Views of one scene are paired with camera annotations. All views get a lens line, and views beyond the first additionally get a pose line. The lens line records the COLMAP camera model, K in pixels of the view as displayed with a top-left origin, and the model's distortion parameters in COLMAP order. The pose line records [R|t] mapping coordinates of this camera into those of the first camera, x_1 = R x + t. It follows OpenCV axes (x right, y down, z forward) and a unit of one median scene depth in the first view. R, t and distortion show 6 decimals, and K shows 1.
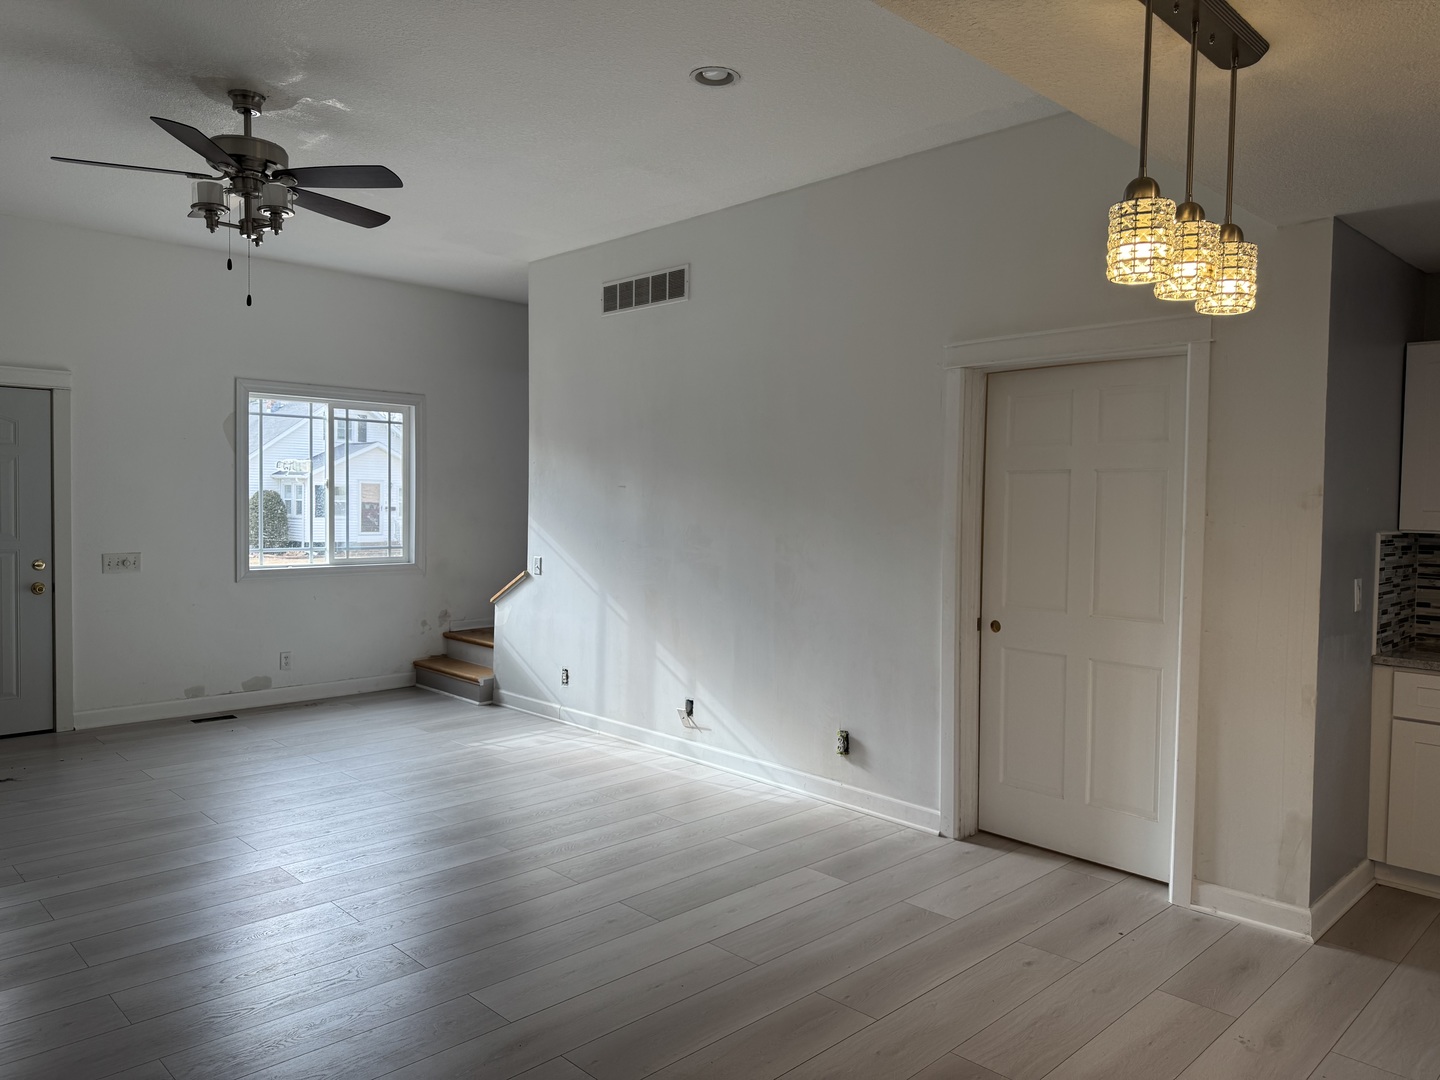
lens RADIAL K [[1017.8, 0, 714.0], [0, 1017.8, 535.8], [0, 0, 1]] dist [0.100779, -0.115015]
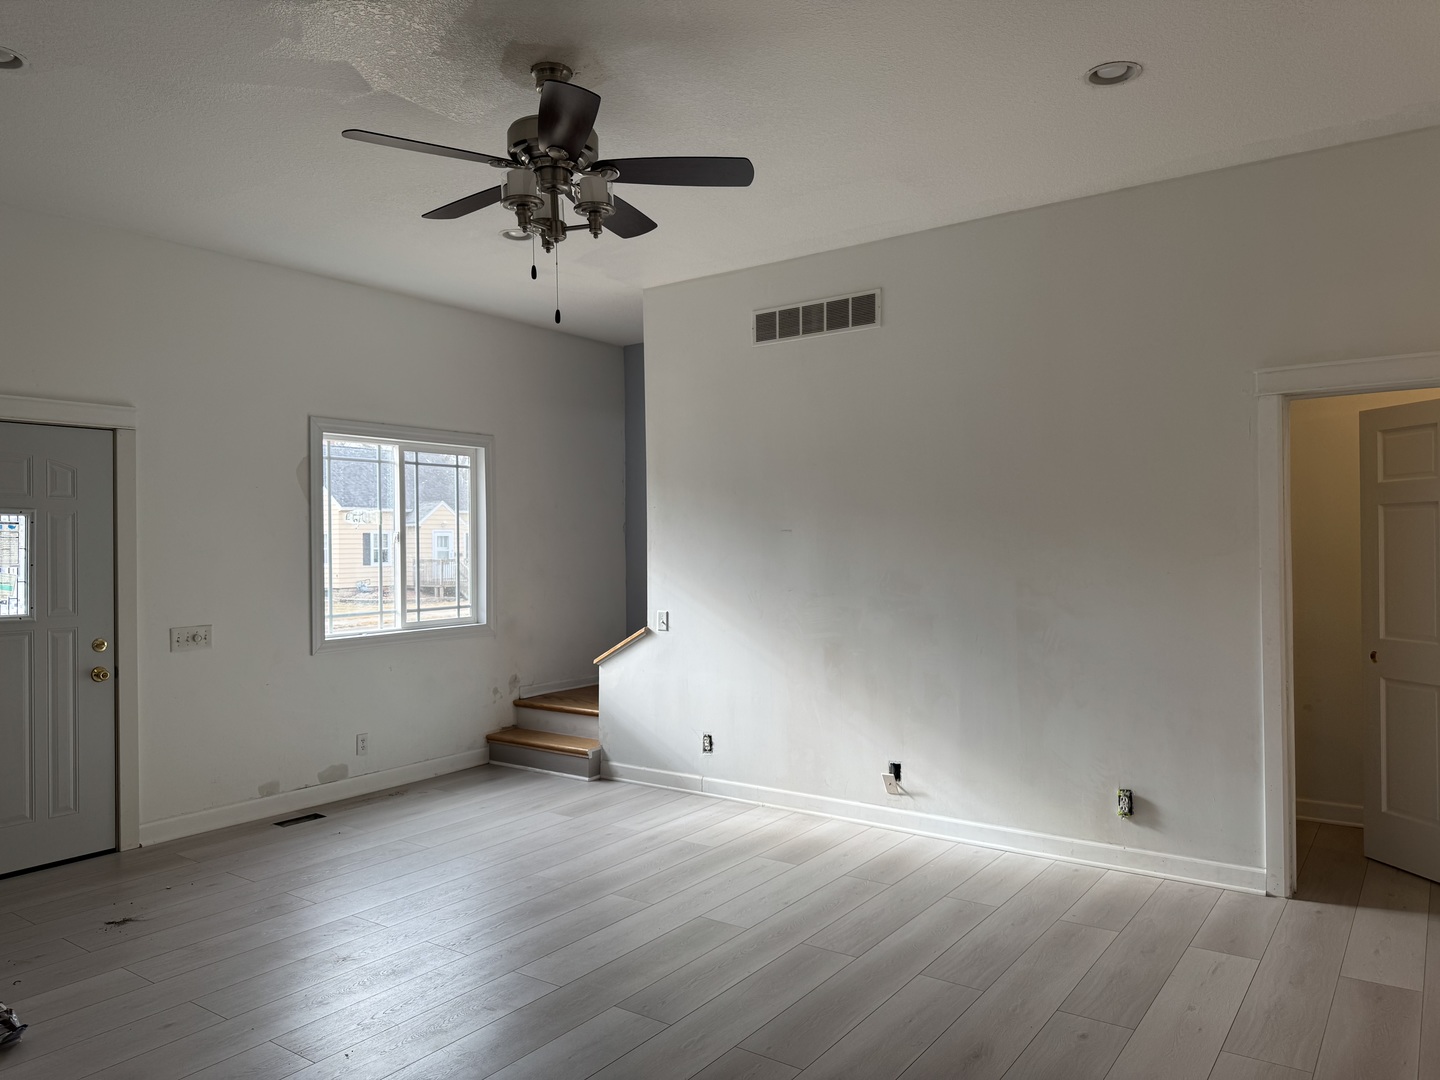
lens RADIAL K [[1006.1, 0, 704.1], [0, 1006.1, 539.4], [0, 0, 1]] dist [0.106696, -0.162066]
pose [[0.982885, -0.025440, 0.182456, -0.311227], [0.032729, 0.998777, -0.037052, -0.008839], [-0.181290, 0.042389, 0.982516, 0.120589]]
